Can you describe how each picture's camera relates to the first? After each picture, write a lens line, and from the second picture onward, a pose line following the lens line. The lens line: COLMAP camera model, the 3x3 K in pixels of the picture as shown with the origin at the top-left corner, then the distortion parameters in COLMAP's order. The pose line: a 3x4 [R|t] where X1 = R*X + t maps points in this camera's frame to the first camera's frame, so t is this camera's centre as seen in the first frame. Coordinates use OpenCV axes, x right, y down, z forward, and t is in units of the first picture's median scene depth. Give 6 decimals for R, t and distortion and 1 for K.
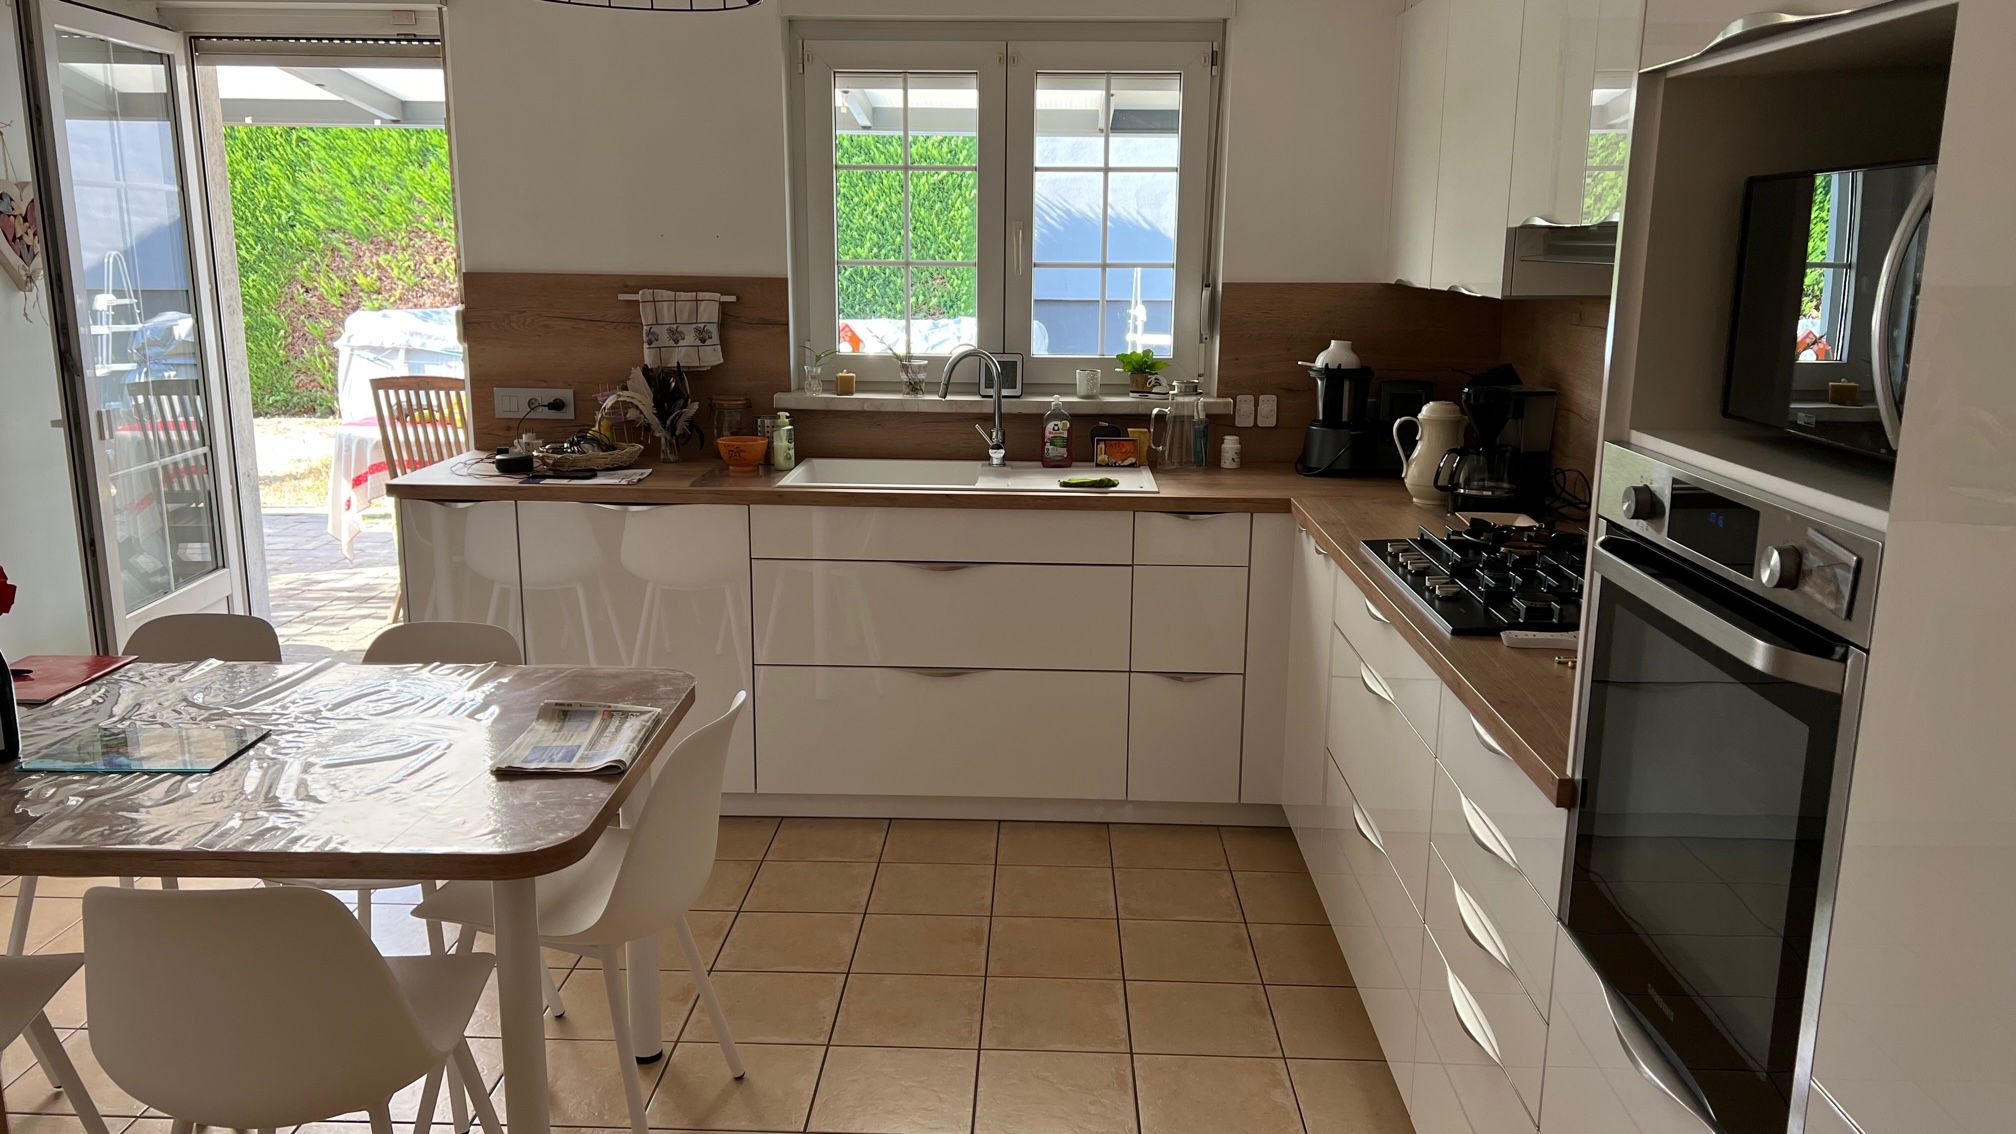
lens RADIAL K [[1497.3, 0, 992.0], [0, 1497.3, 586.1], [0, 0, 1]] dist [0.048085, -0.051978]
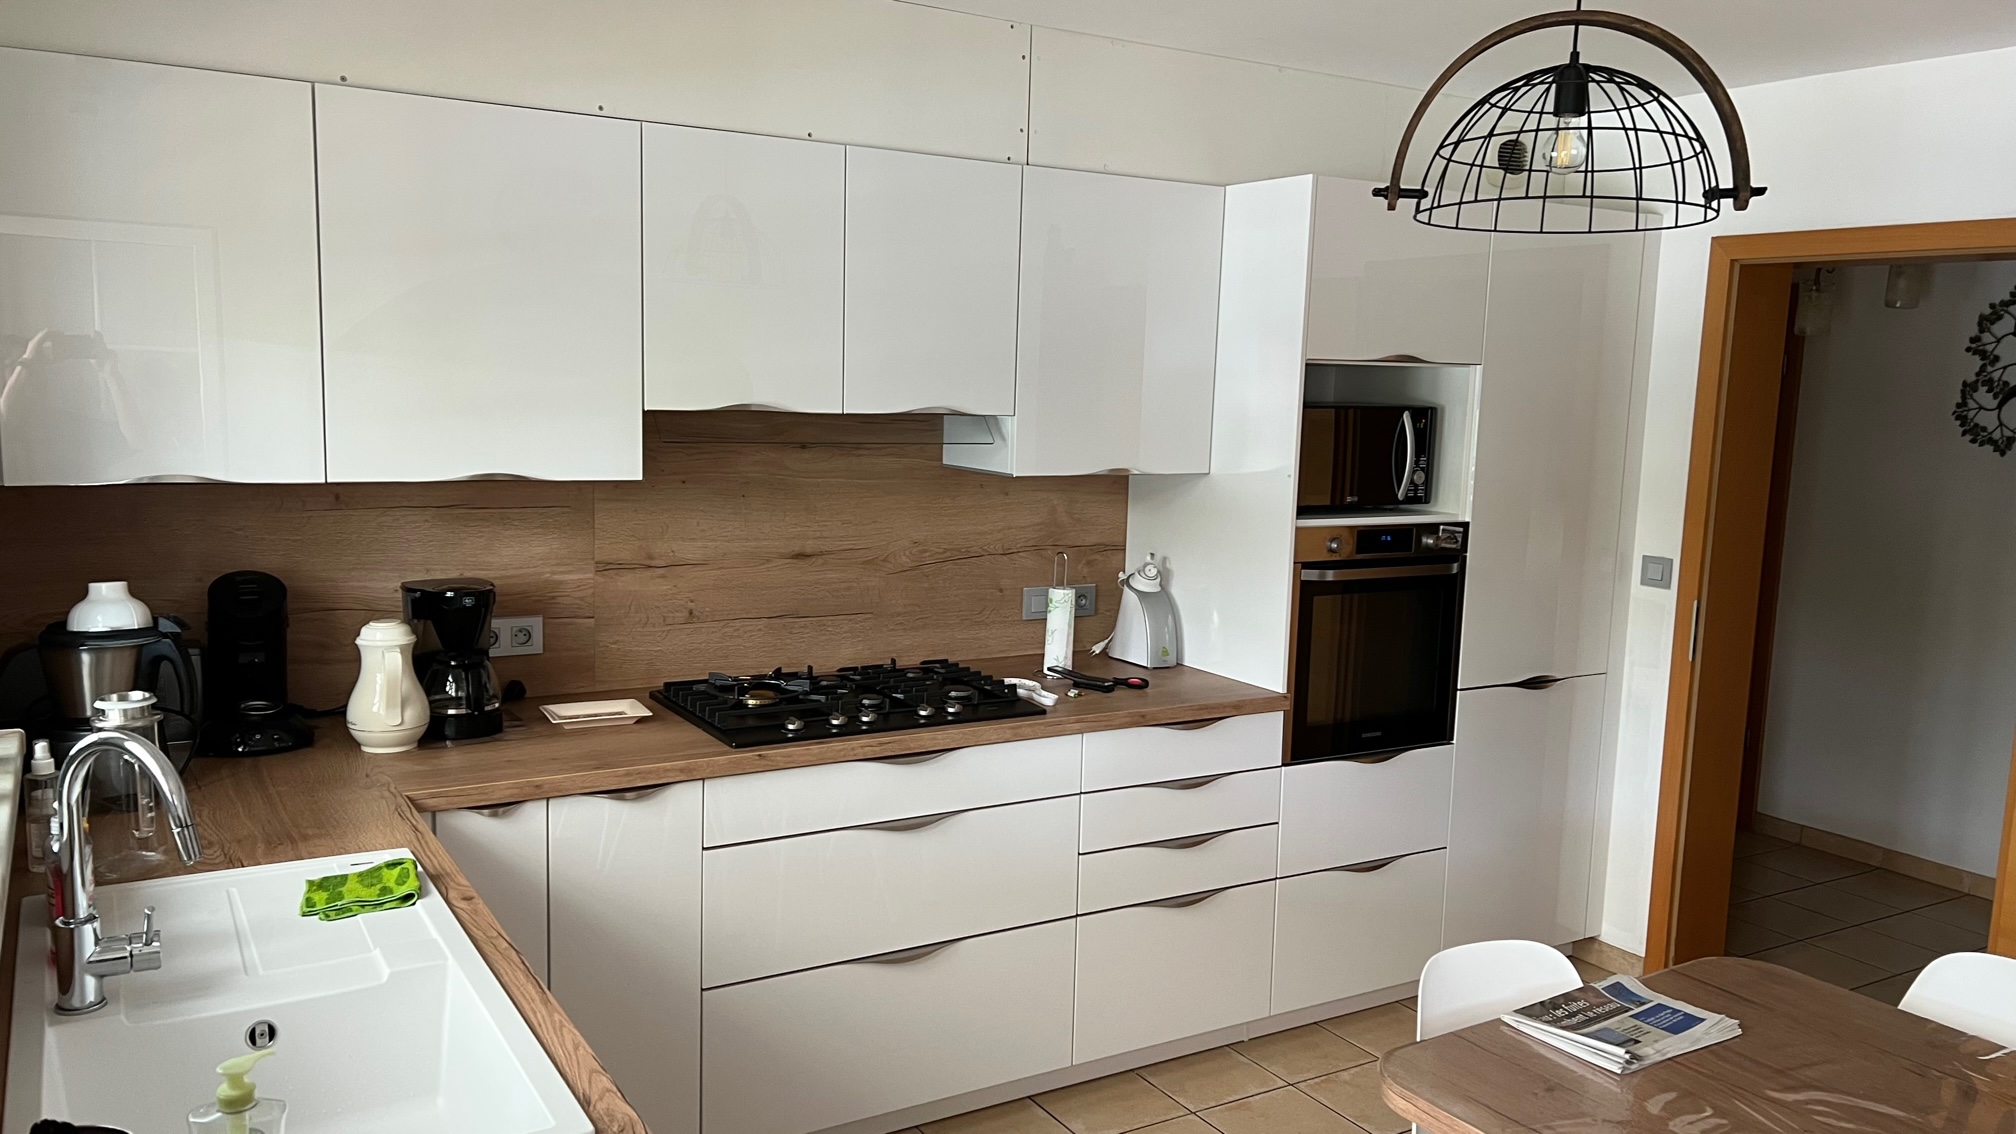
lens RADIAL K [[1497.3, 0, 1013.4], [0, 1497.3, 590.6], [0, 0, 1]] dist [0.048085, -0.051978]
pose [[-0.542656, -0.145108, 0.827326, -0.453436], [0.156804, 0.950148, 0.269501, -0.251858], [-0.825189, 0.275974, -0.492850, 0.942879]]
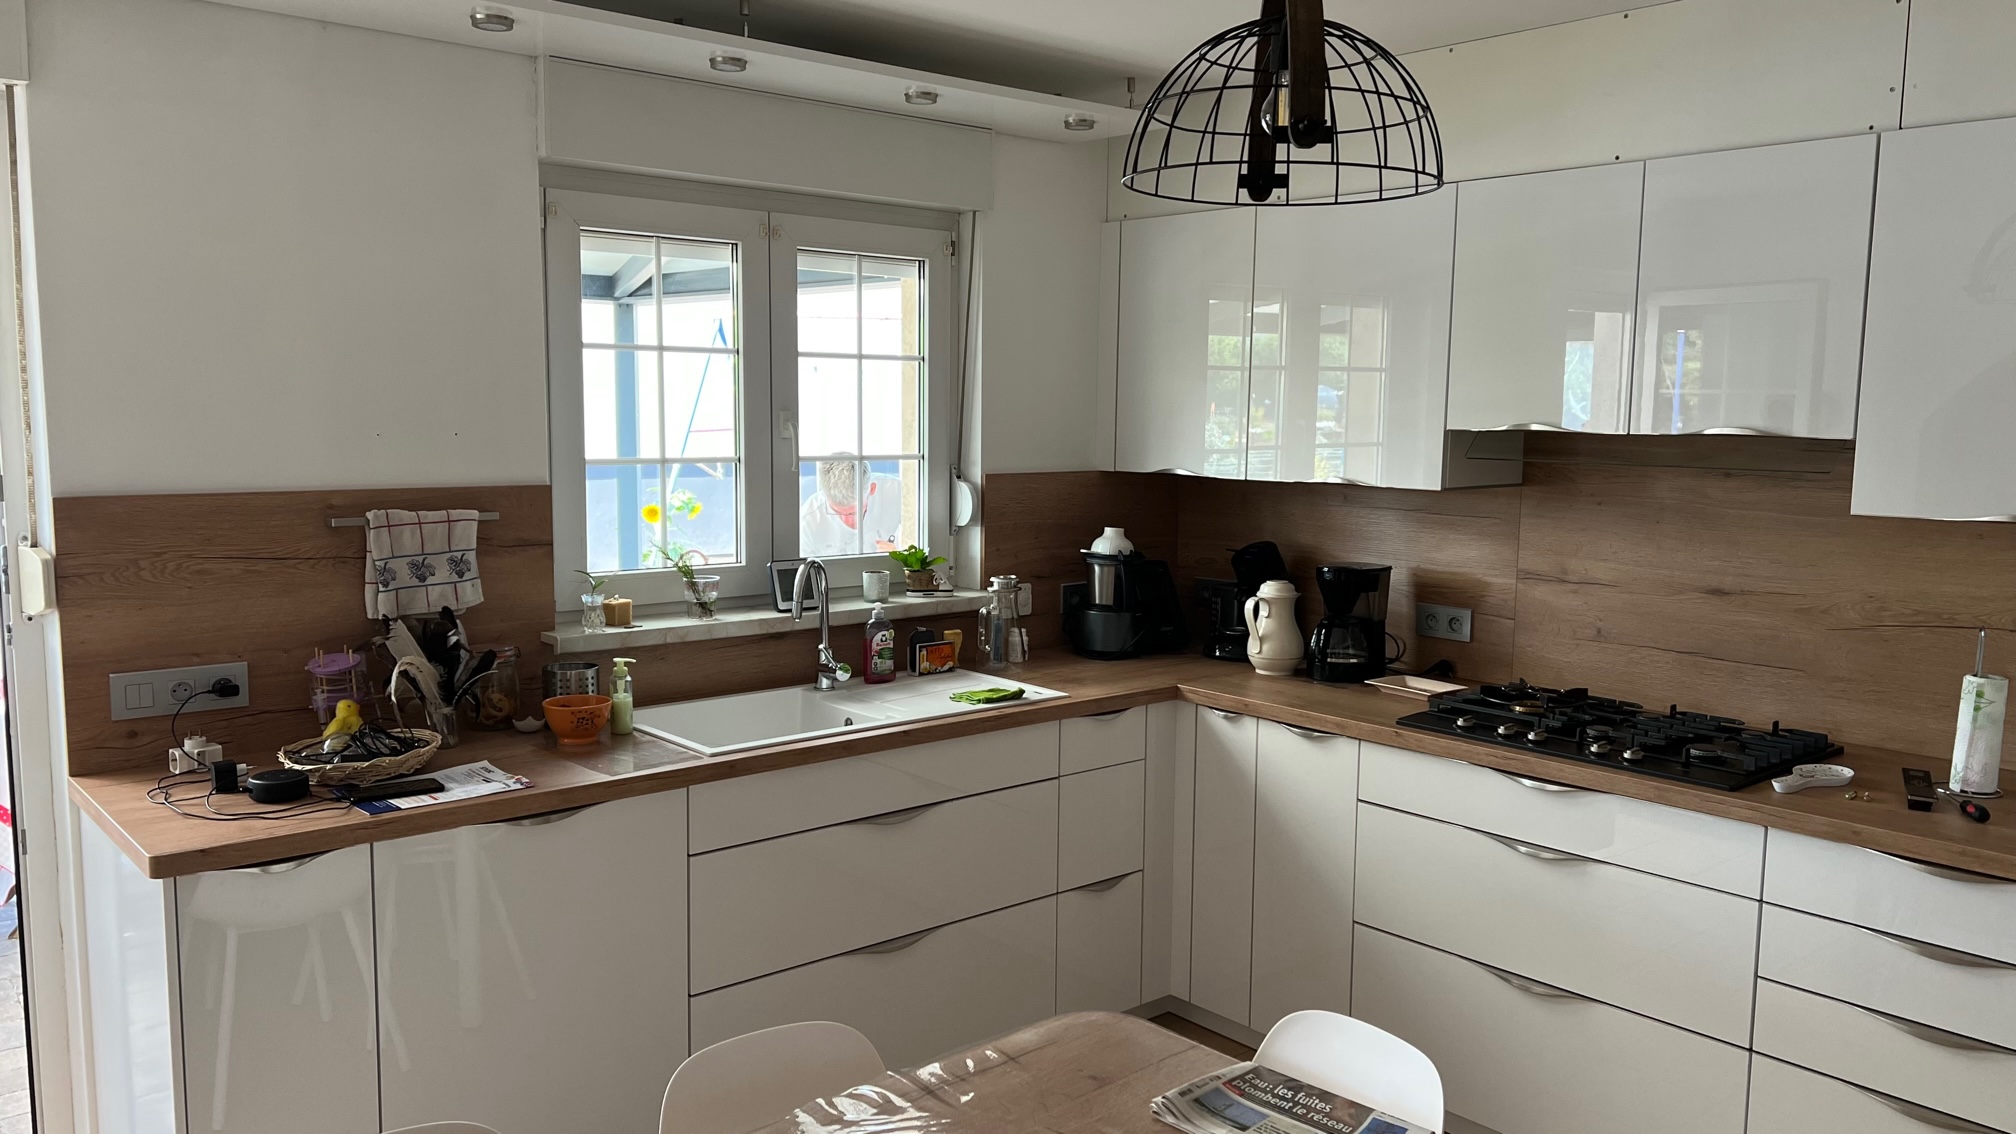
lens RADIAL K [[1497.3, 0, 1013.0], [0, 1497.3, 597.7], [0, 0, 1]] dist [0.048085, -0.051978]
pose [[0.727313, -0.089653, 0.680425, -0.496753], [0.150336, 0.988164, -0.030496, -0.089501], [-0.669637, 0.124472, 0.732183, 0.284910]]
